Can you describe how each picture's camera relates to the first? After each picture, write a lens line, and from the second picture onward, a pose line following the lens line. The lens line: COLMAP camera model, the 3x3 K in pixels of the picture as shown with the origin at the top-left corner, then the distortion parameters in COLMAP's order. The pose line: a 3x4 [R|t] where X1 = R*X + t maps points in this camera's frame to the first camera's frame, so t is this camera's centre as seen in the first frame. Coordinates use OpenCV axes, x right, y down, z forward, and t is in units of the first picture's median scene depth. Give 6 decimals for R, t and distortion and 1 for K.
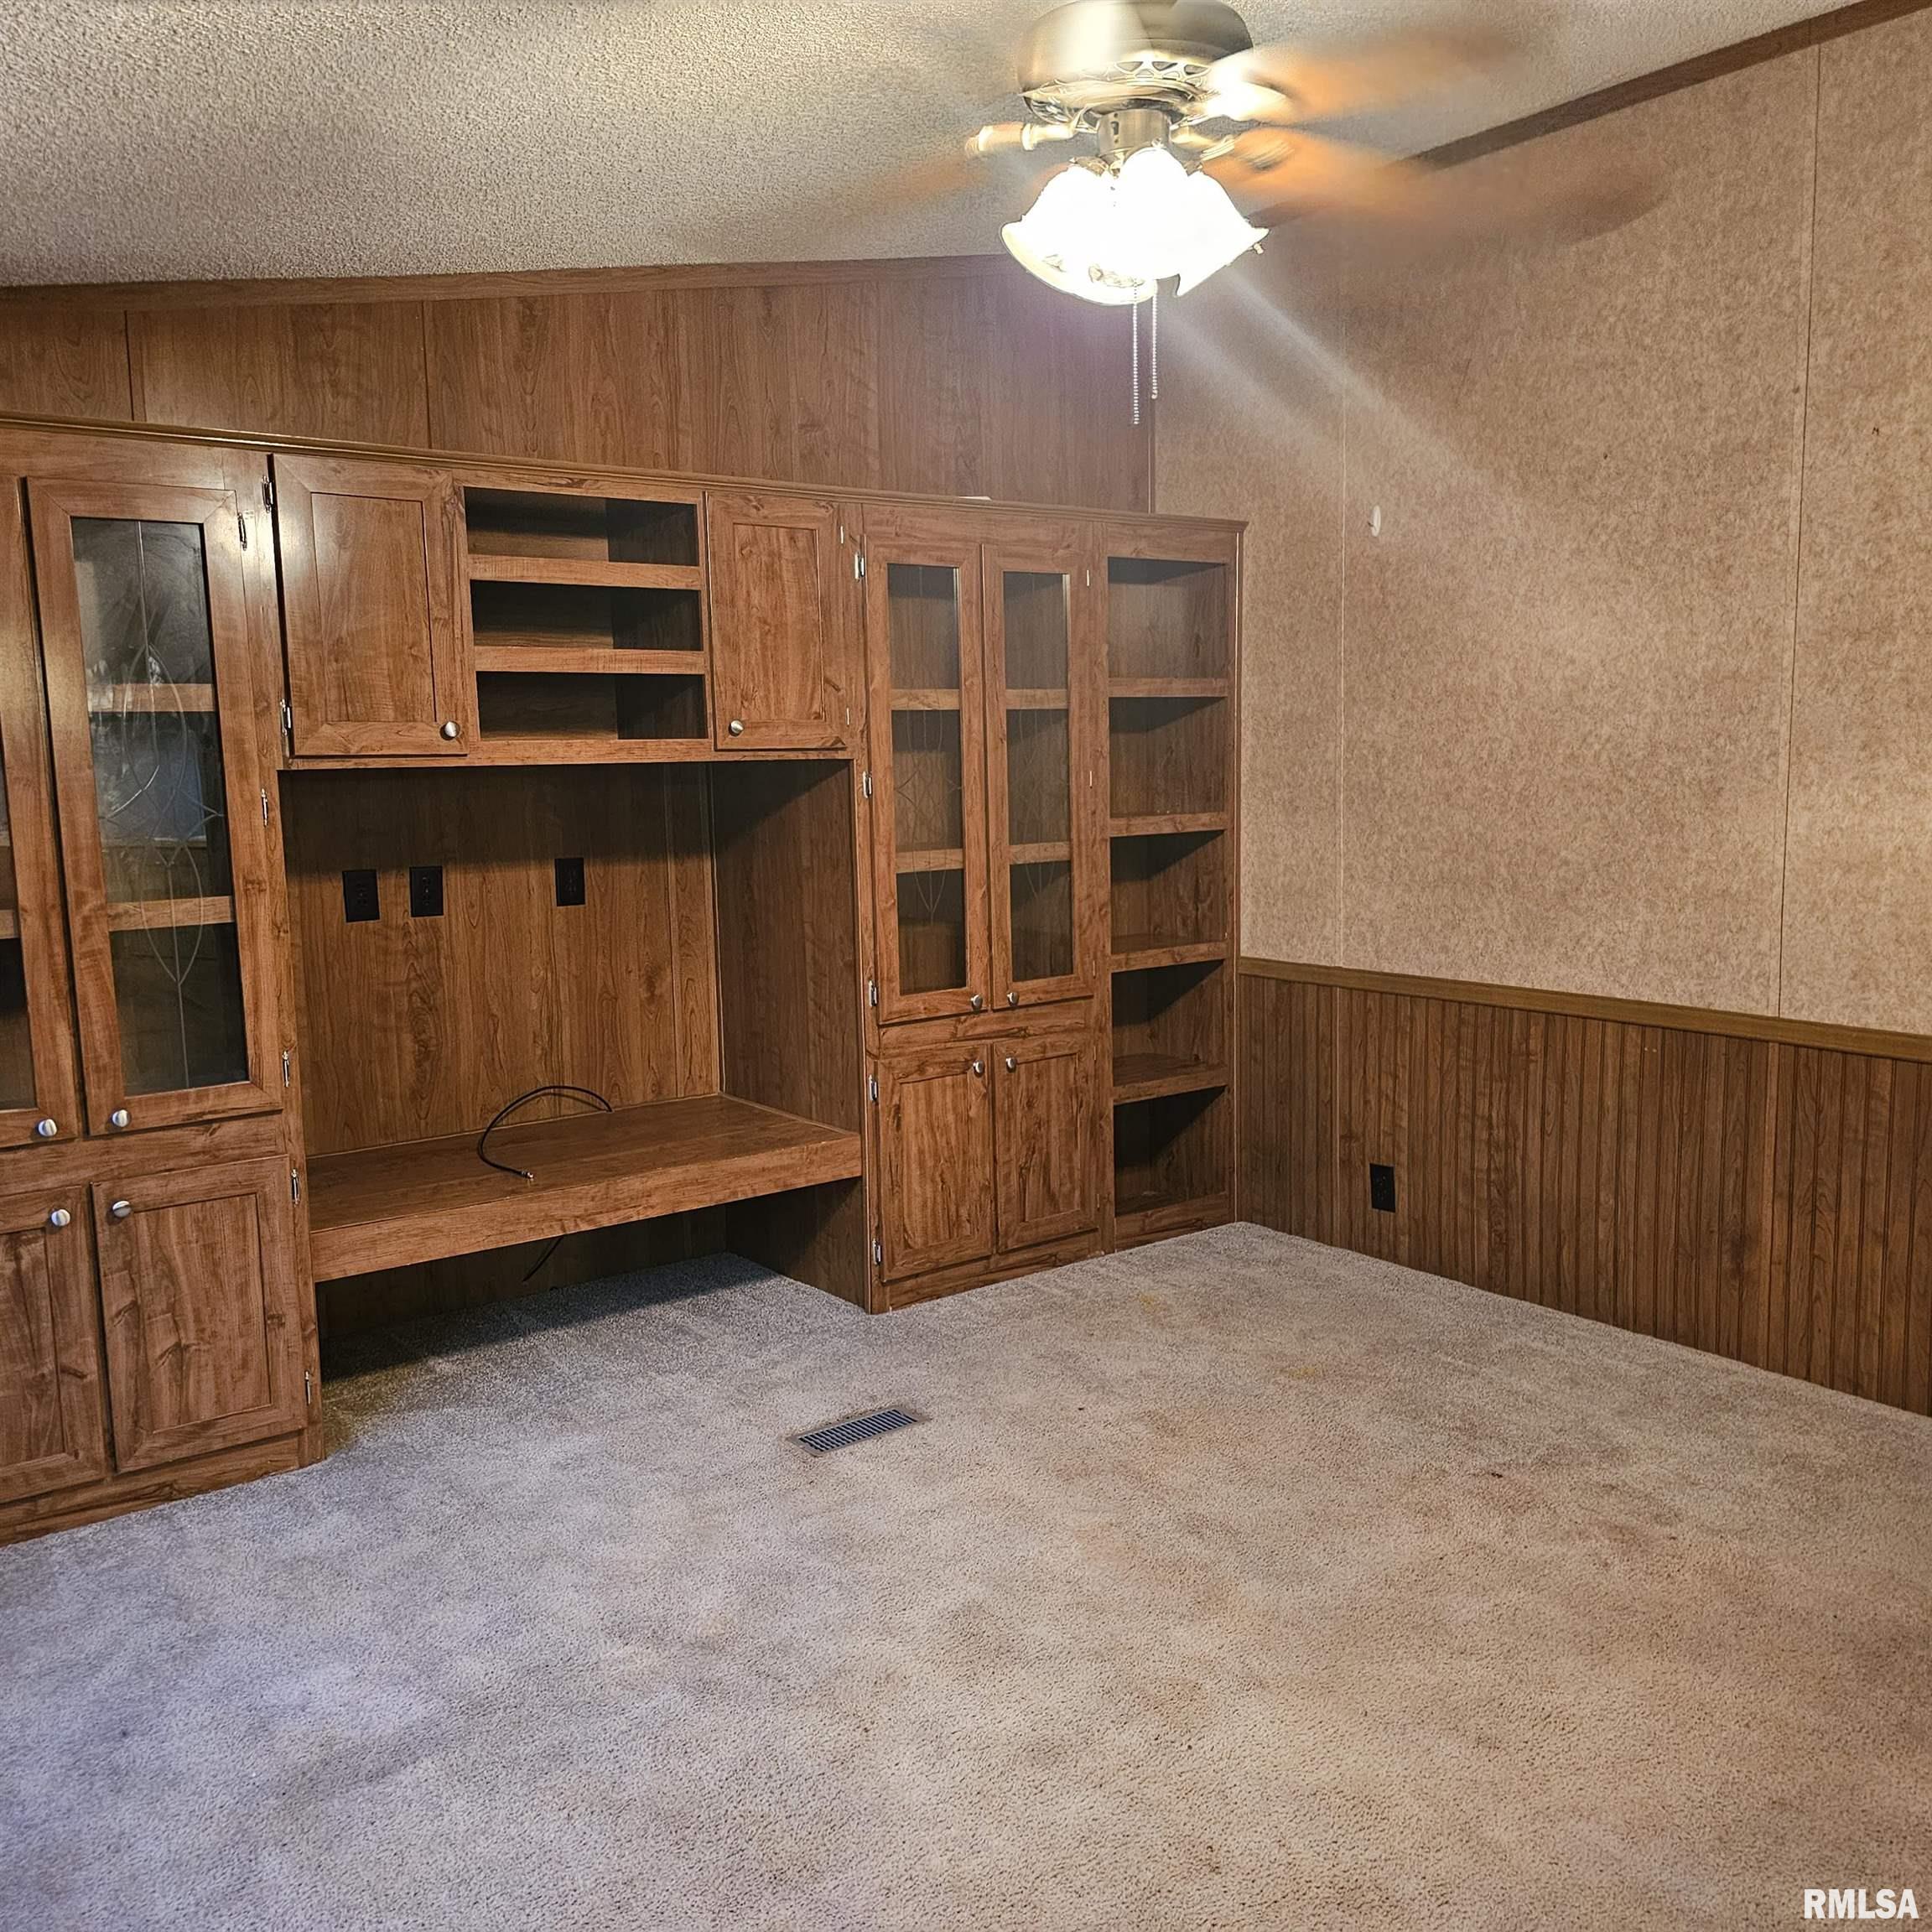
lens RADIAL K [[1727.6, 0, 1004.9], [0, 1727.6, 979.8], [0, 0, 1]] dist [0.102917, -0.096866]
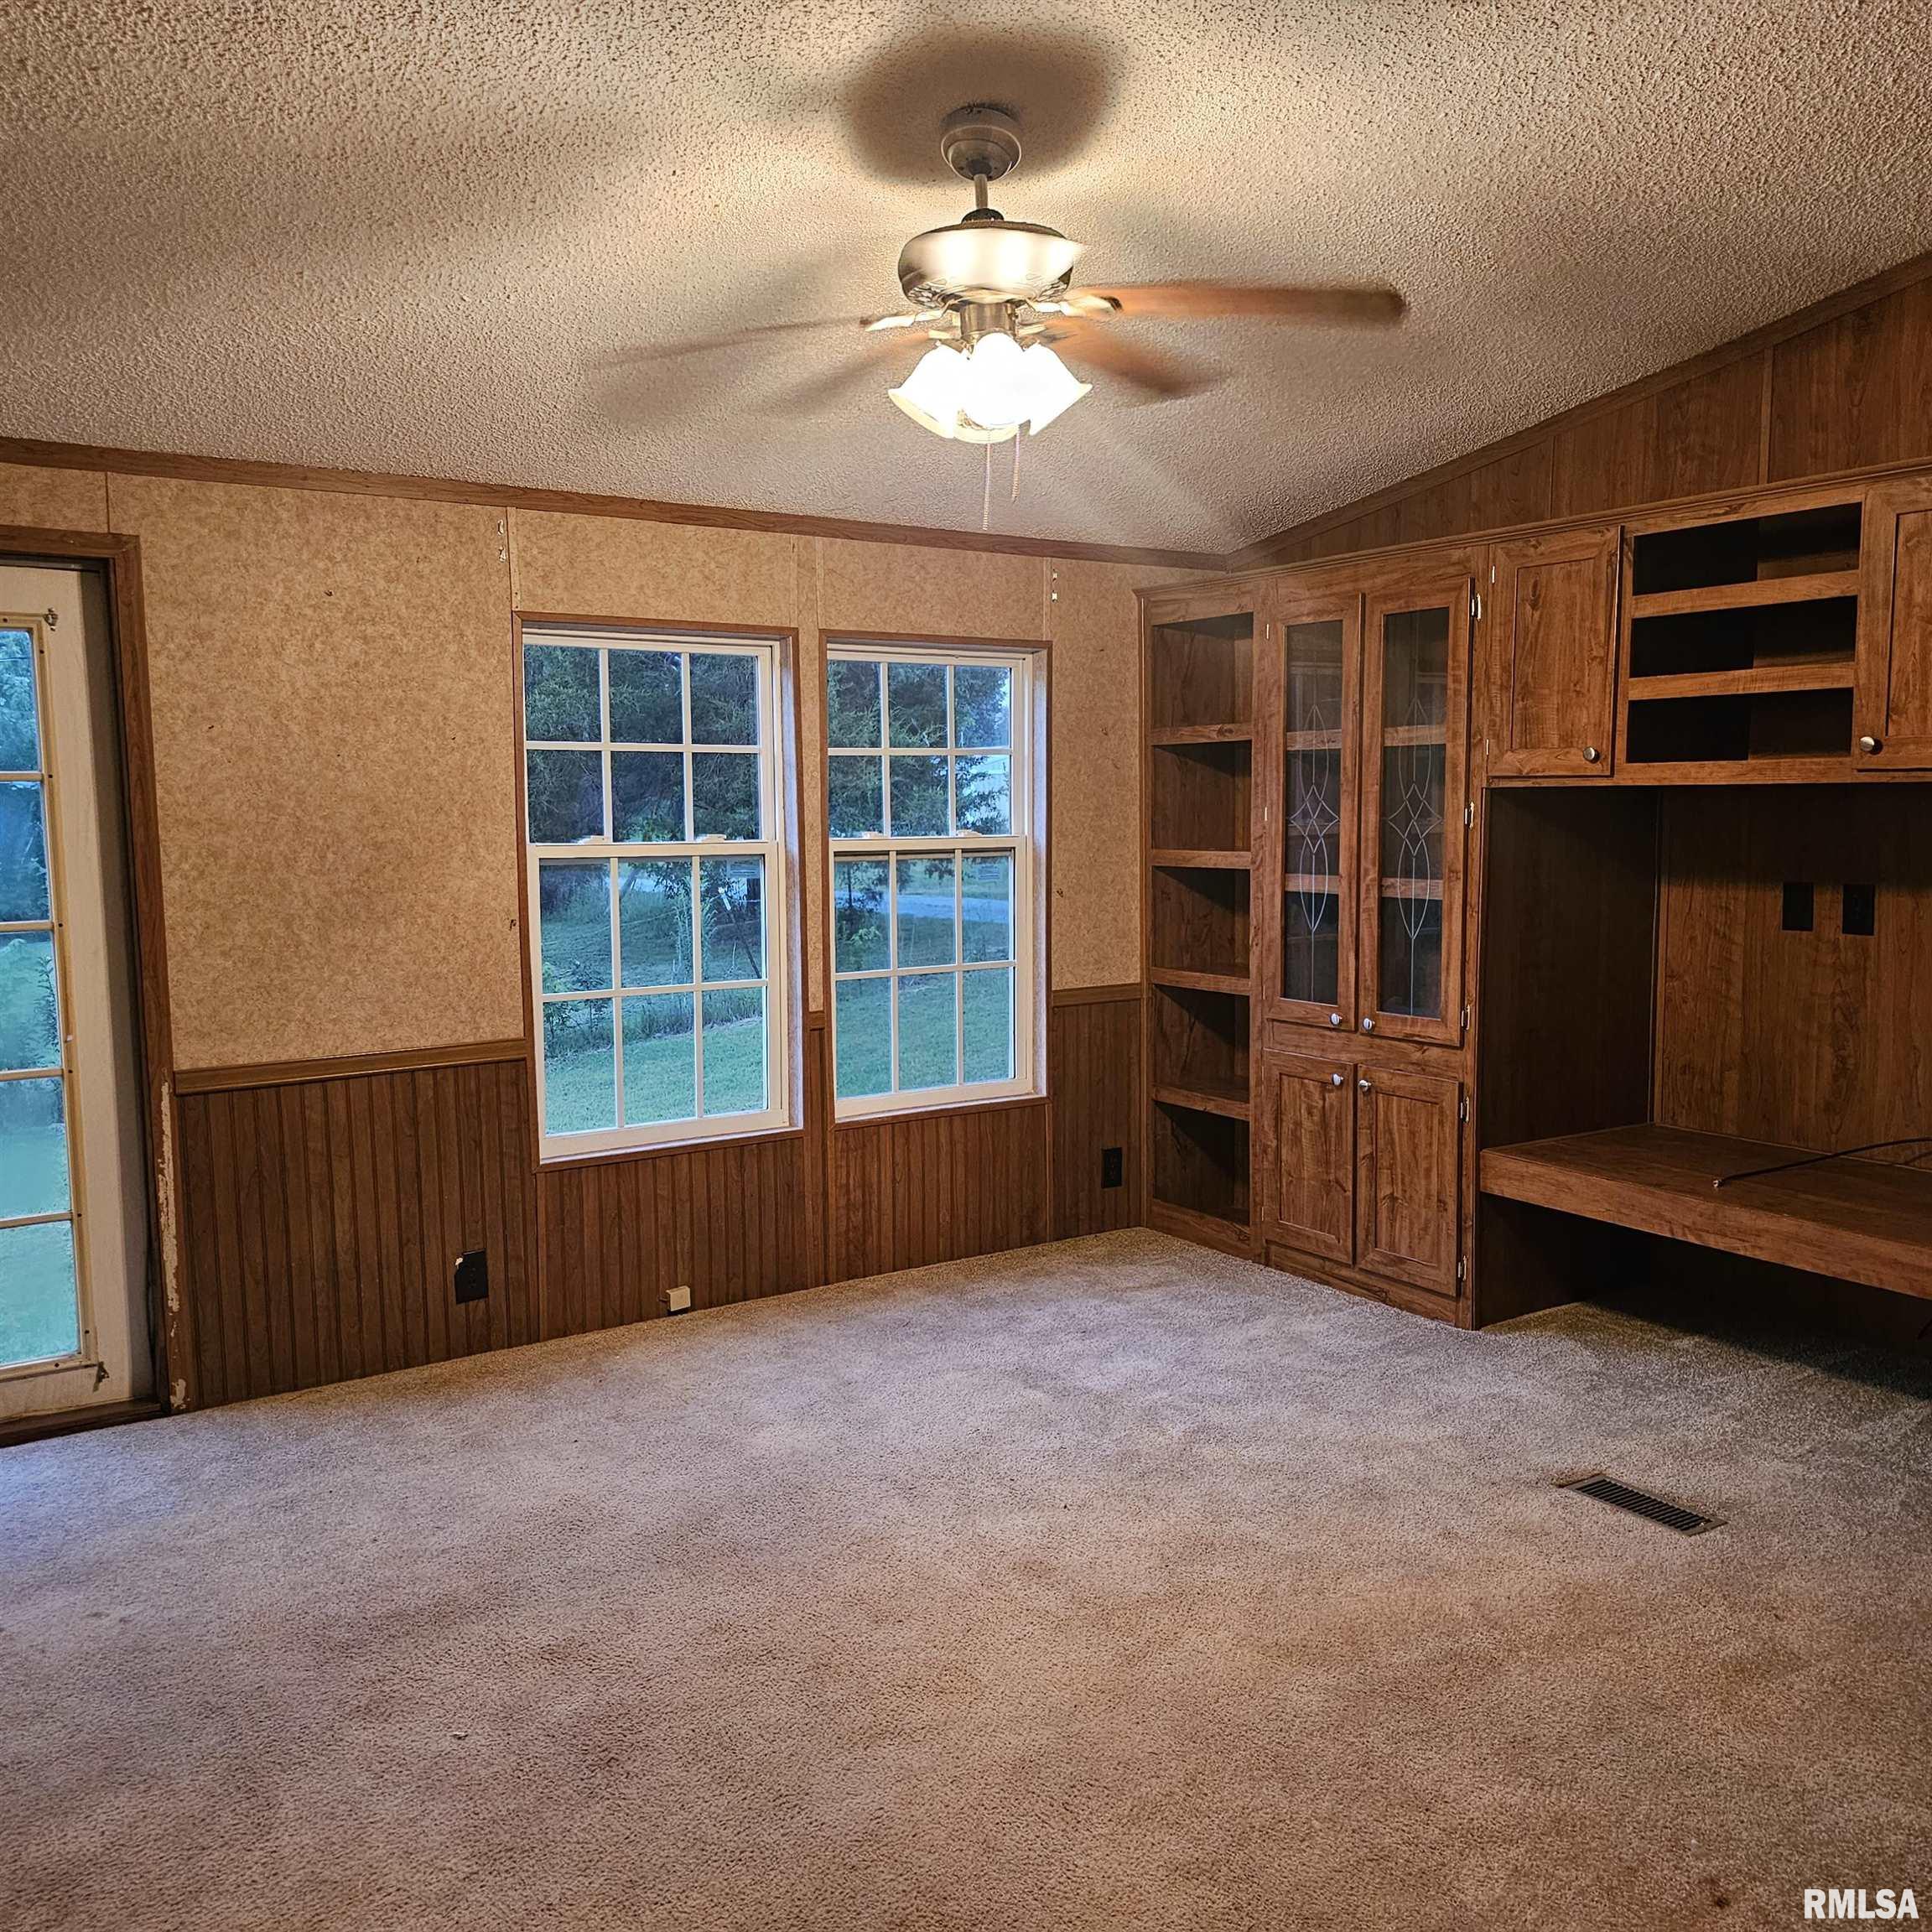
lens RADIAL K [[1727.6, 0, 967.5], [0, 1727.6, 968.7], [0, 0, 1]] dist [0.102917, -0.096866]
pose [[-0.057258, 0.121740, -0.990909, 0.845183], [-0.128843, 0.983336, 0.128255, -0.097762], [0.990011, 0.135015, -0.040619, 0.652033]]
